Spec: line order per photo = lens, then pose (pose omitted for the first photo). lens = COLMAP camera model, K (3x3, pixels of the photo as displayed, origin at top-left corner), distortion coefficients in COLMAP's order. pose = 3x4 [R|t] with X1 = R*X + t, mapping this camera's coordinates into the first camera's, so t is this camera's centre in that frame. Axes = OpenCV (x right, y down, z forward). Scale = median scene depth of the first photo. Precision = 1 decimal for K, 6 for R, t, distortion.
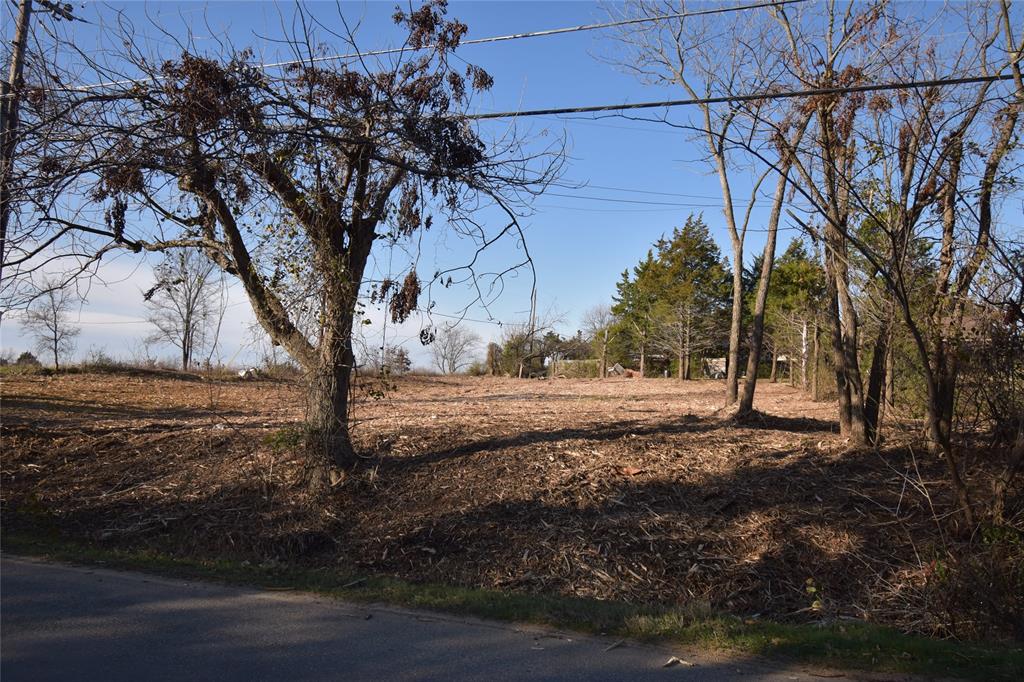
lens RADIAL K [[729.3, 0, 512.0], [0, 729.3, 341.0], [0, 0, 1]] dist [-0.007462, 0.001597]
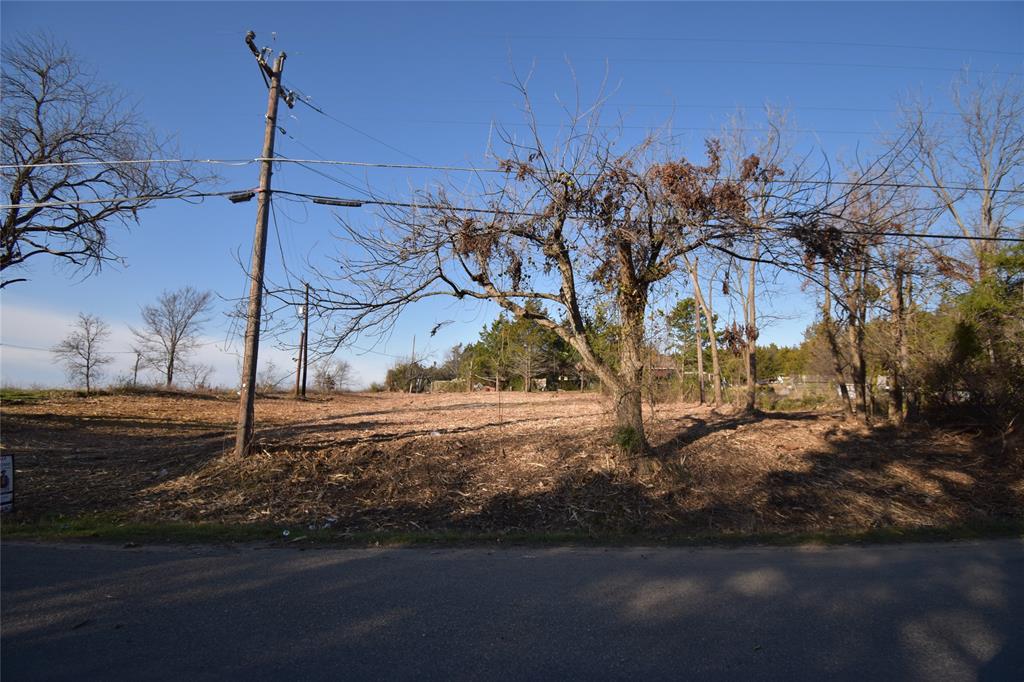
lens RADIAL K [[452.0, 0, 512.0], [0, 452.0, 341.0], [0, 0, 1]] dist [0.023574, -0.026773]
pose [[0.933447, 0.023914, 0.357917, -0.682645], [-0.002110, 0.998124, -0.061187, 0.001073], [-0.358709, 0.056359, 0.931746, 0.220038]]
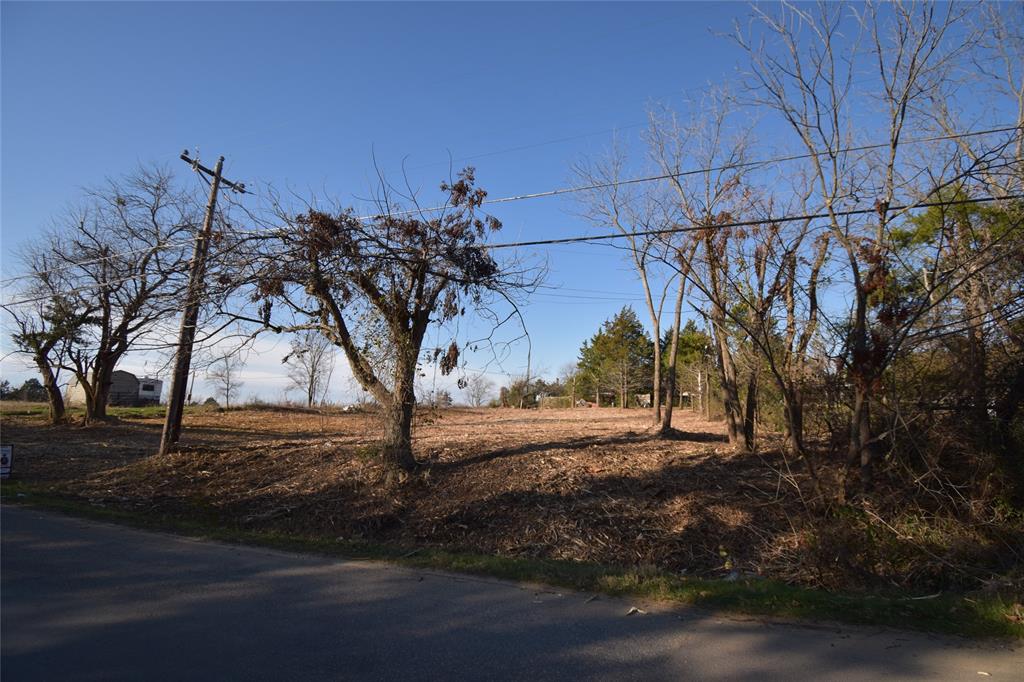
lens RADIAL K [[452.0, 0, 512.0], [0, 452.0, 341.0], [0, 0, 1]] dist [0.023574, -0.026773]
pose [[0.999863, -0.015359, -0.006138, -0.001037], [0.014686, 0.995107, -0.097706, -0.000851], [0.007608, 0.097603, 0.995196, 0.023580]]
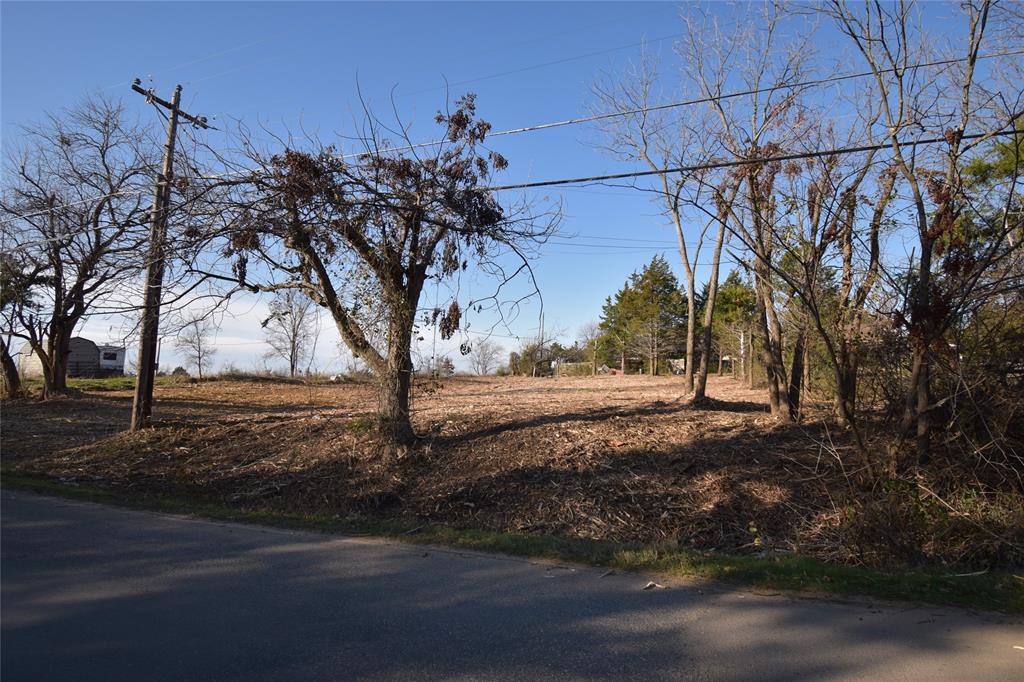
lens RADIAL K [[529.4, 0, 513.9], [0, 529.4, 340.8], [0, 0, 1]] dist [0.002056, -0.000970]
pose [[0.999382, -0.024528, -0.025177, 0.001665], [0.024069, 0.999541, -0.018374, 0.000122], [0.025616, 0.017757, 0.999514, 0.002495]]
